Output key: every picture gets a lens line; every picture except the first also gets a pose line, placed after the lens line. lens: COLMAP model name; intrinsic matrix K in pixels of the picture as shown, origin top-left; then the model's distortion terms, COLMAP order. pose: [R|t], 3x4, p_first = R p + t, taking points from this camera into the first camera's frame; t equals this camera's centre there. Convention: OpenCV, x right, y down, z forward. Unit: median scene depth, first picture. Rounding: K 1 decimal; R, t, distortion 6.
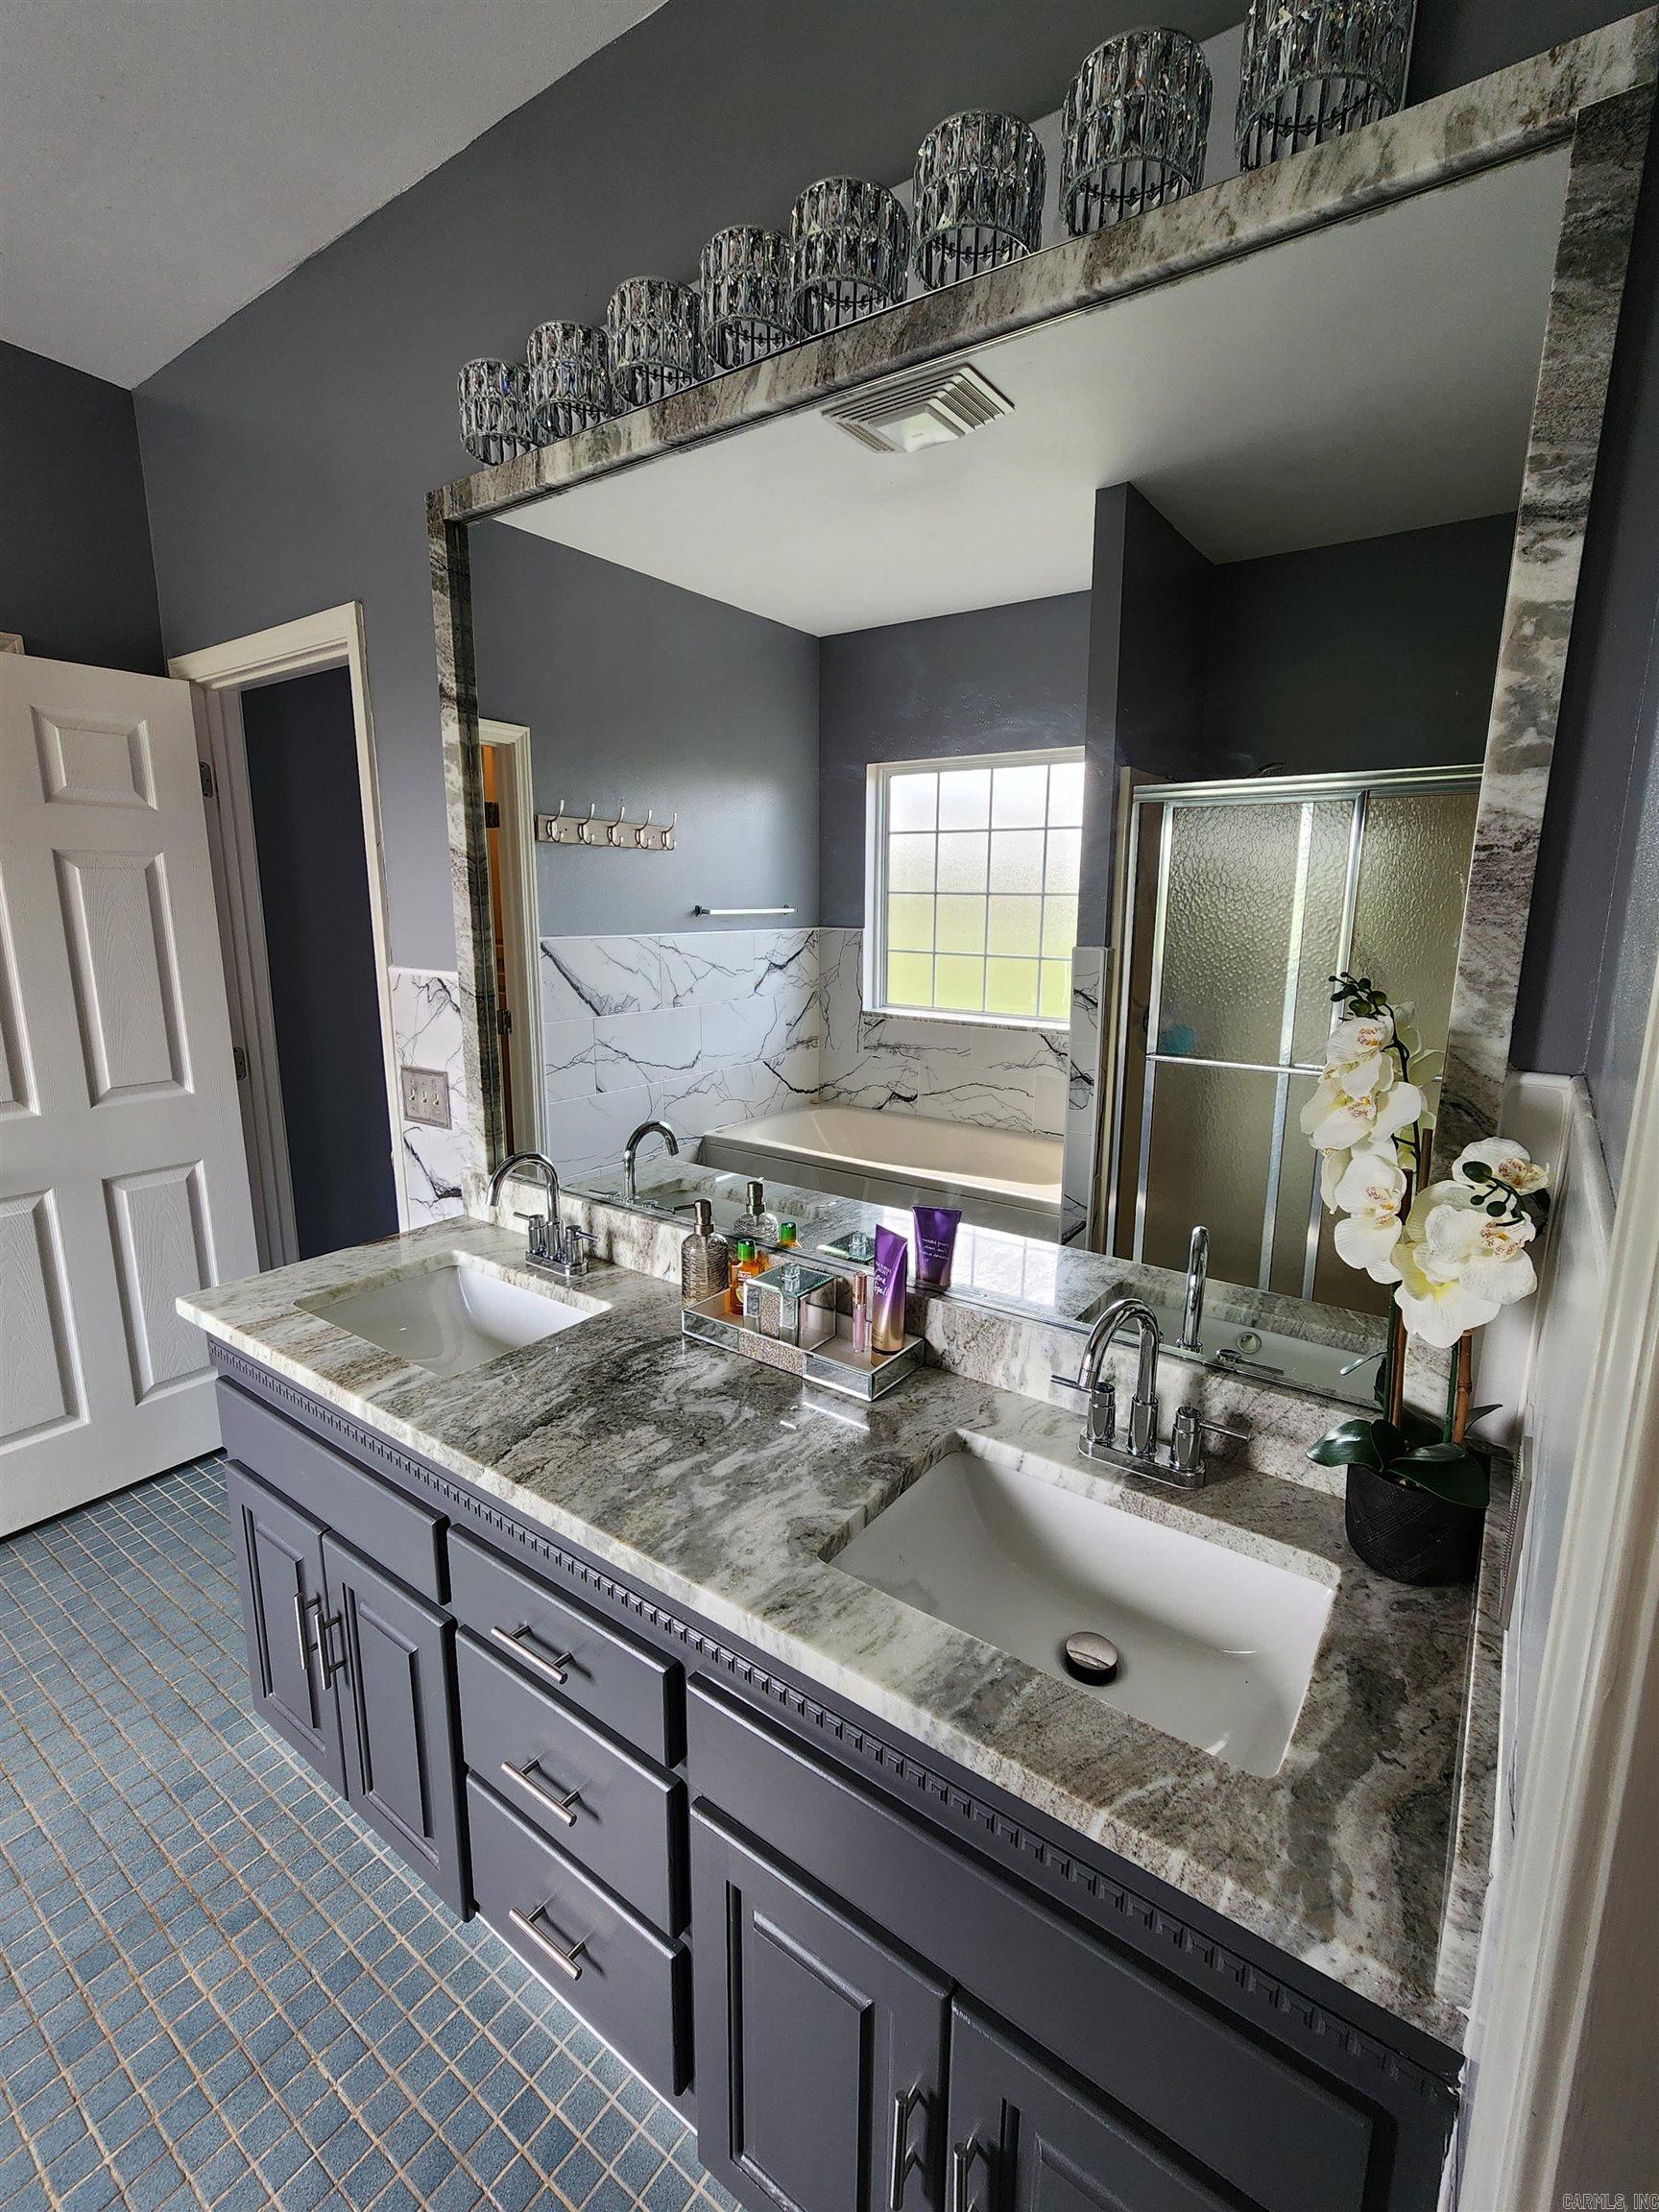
lens RADIAL K [[986.1, 0, 833.5], [0, 986.1, 1094.8], [0, 0, 1]] dist [-0.000013, 0.001426]
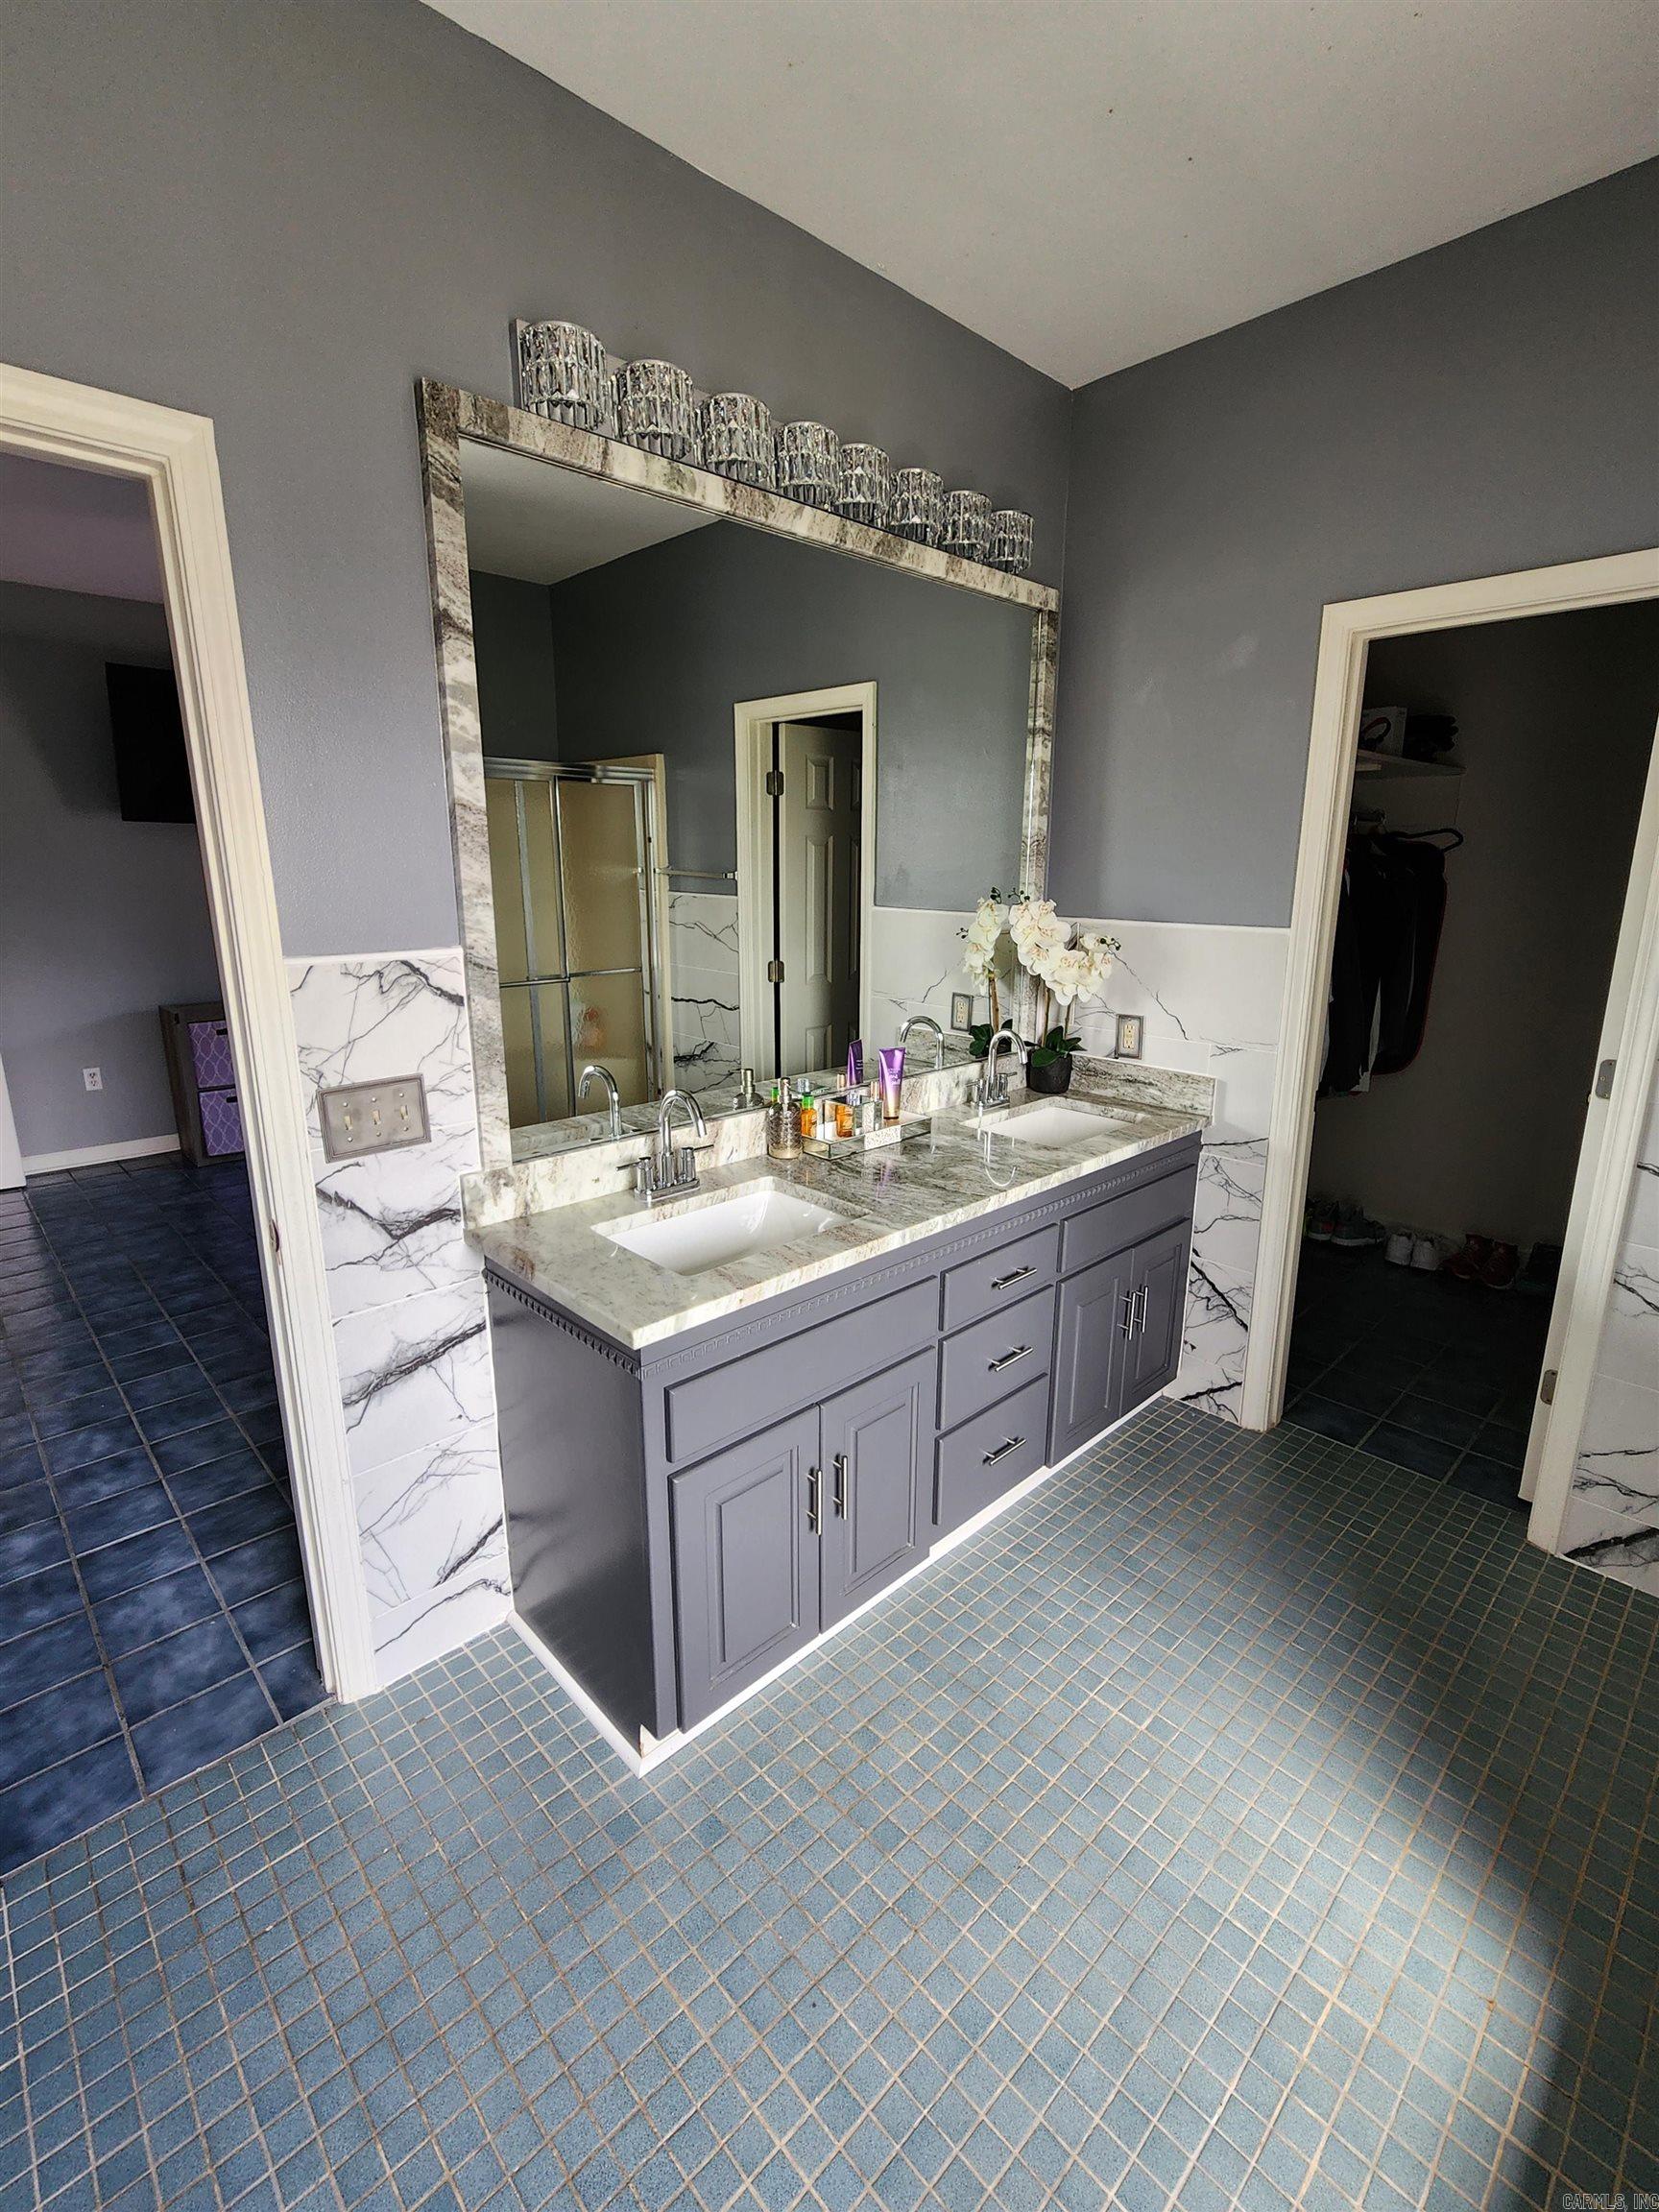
lens RADIAL K [[986.1, 0, 833.5], [0, 986.1, 1094.8], [0, 0, 1]] dist [-0.000013, 0.001426]
pose [[0.174770, -0.236877, 0.955691, -1.223181], [0.187273, 0.960908, 0.203923, -0.119107], [-0.966635, 0.143336, 0.212299, 0.535647]]
